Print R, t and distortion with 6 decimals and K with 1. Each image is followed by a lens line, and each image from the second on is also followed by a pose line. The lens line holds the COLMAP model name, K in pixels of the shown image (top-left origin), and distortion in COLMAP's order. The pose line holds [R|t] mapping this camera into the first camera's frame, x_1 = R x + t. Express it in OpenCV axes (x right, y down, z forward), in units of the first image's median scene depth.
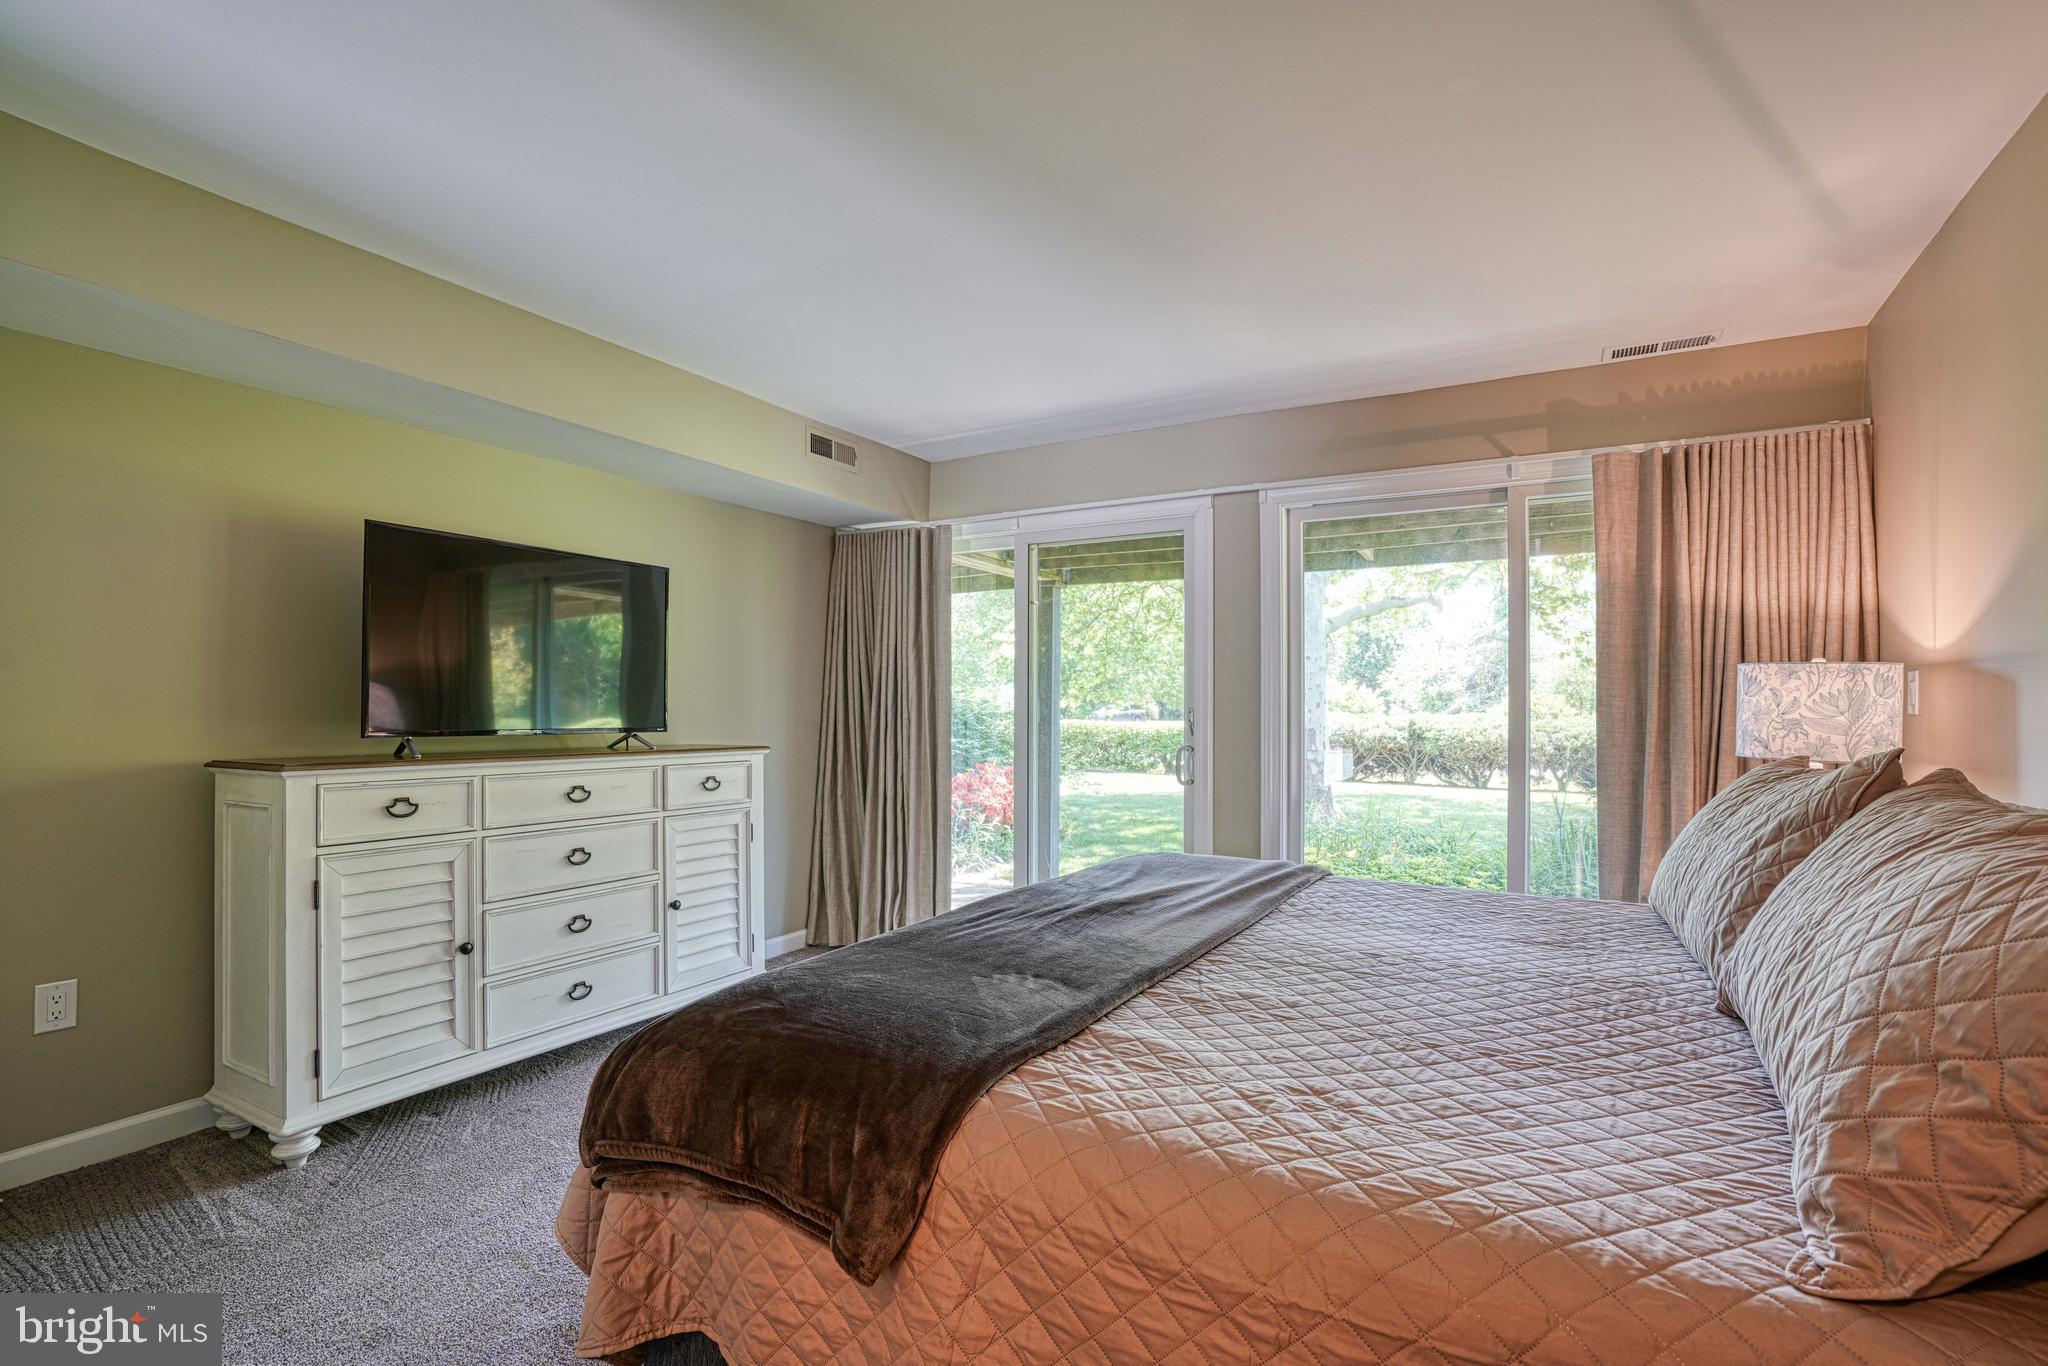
lens RADIAL K [[949.1, 0, 1097.7], [0, 949.1, 708.4], [0, 0, 1]] dist [-0.047720, 0.013674]
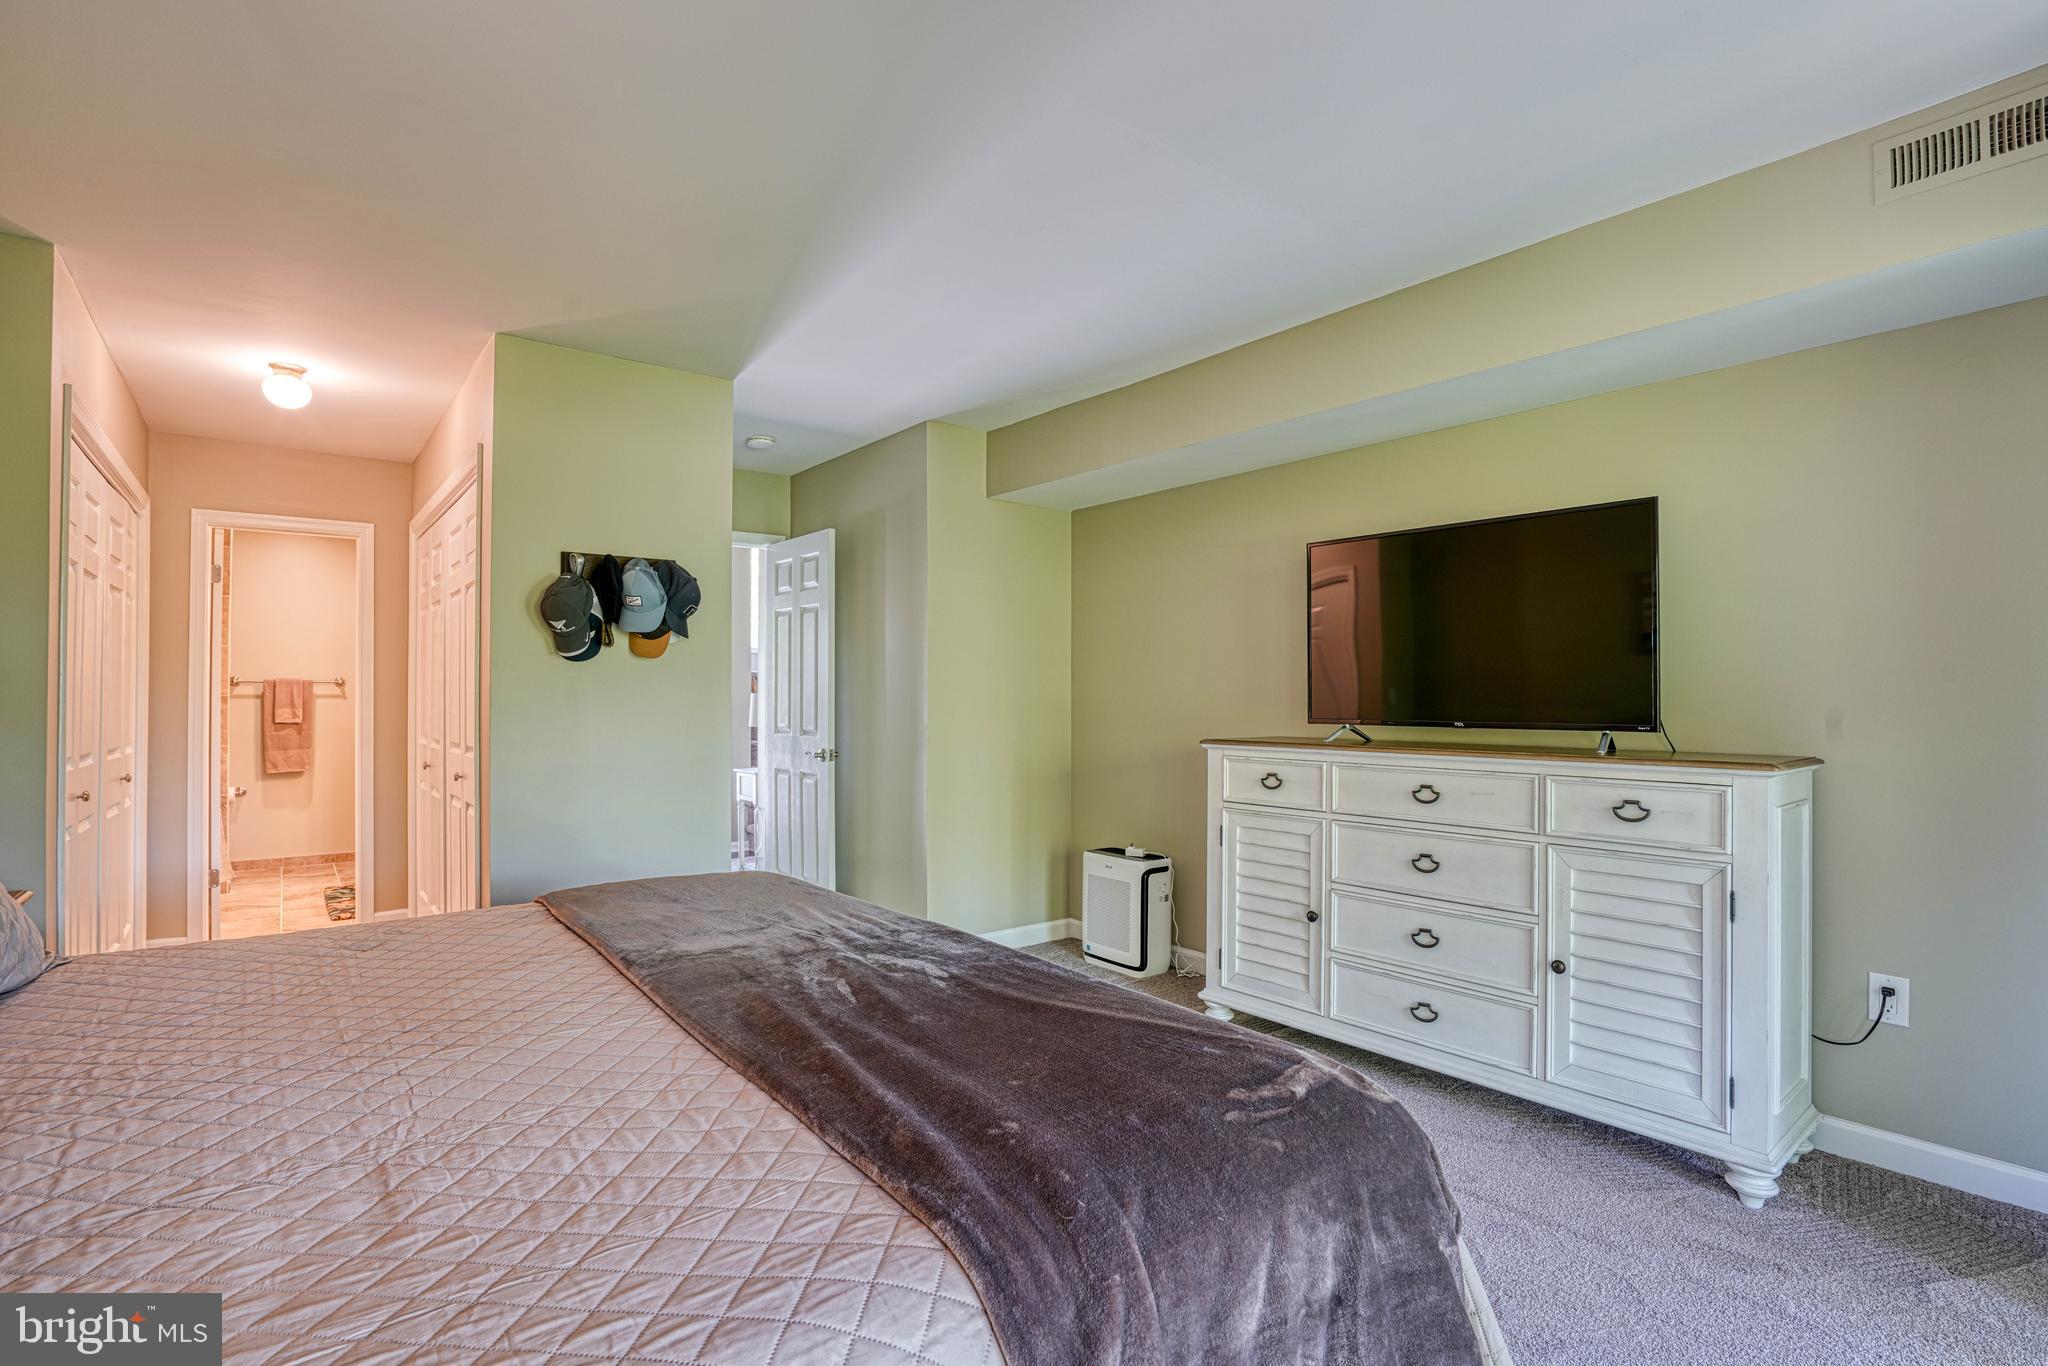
lens RADIAL K [[949.1, 0, 1022.5], [0, 949.1, 700.4], [0, 0, 1]] dist [-0.047720, 0.013674]
pose [[-0.418758, -0.009373, -0.908049, 0.400743], [-0.006943, 0.999951, -0.007120, 0.009645], [0.908071, 0.003323, -0.418803, 0.951789]]
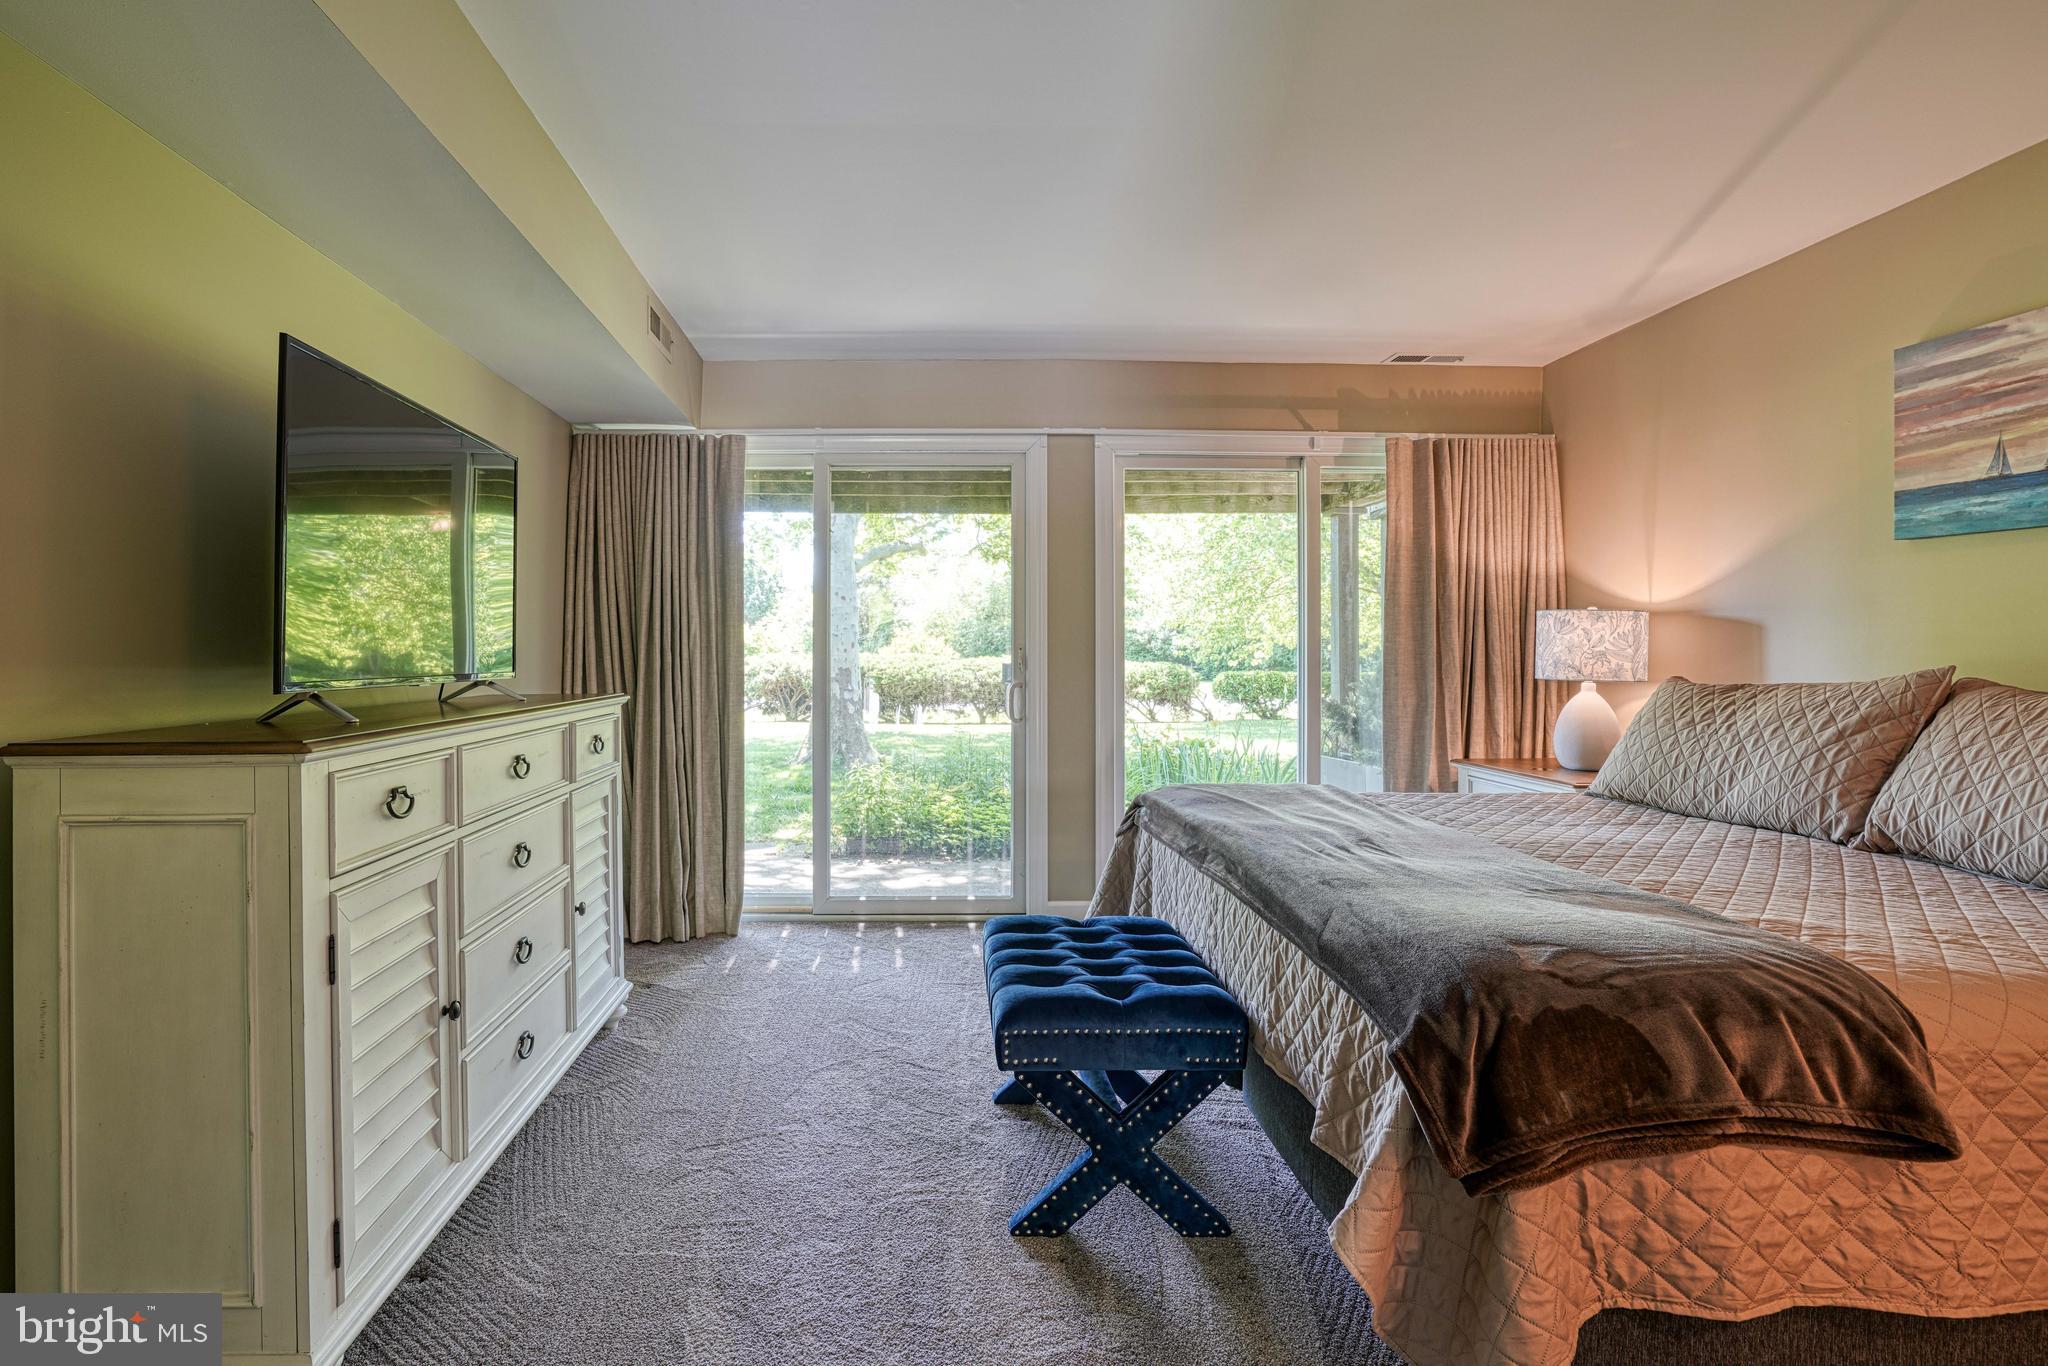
lens RADIAL K [[949.1, 0, 946.8], [0, 949.1, 658.4], [0, 0, 1]] dist [-0.047720, 0.013674]
pose [[0.866881, -0.008523, 0.498441, -0.585863], [0.004409, 0.999946, 0.009431, 0.004684], [-0.498495, -0.005978, 0.866872, 0.215790]]
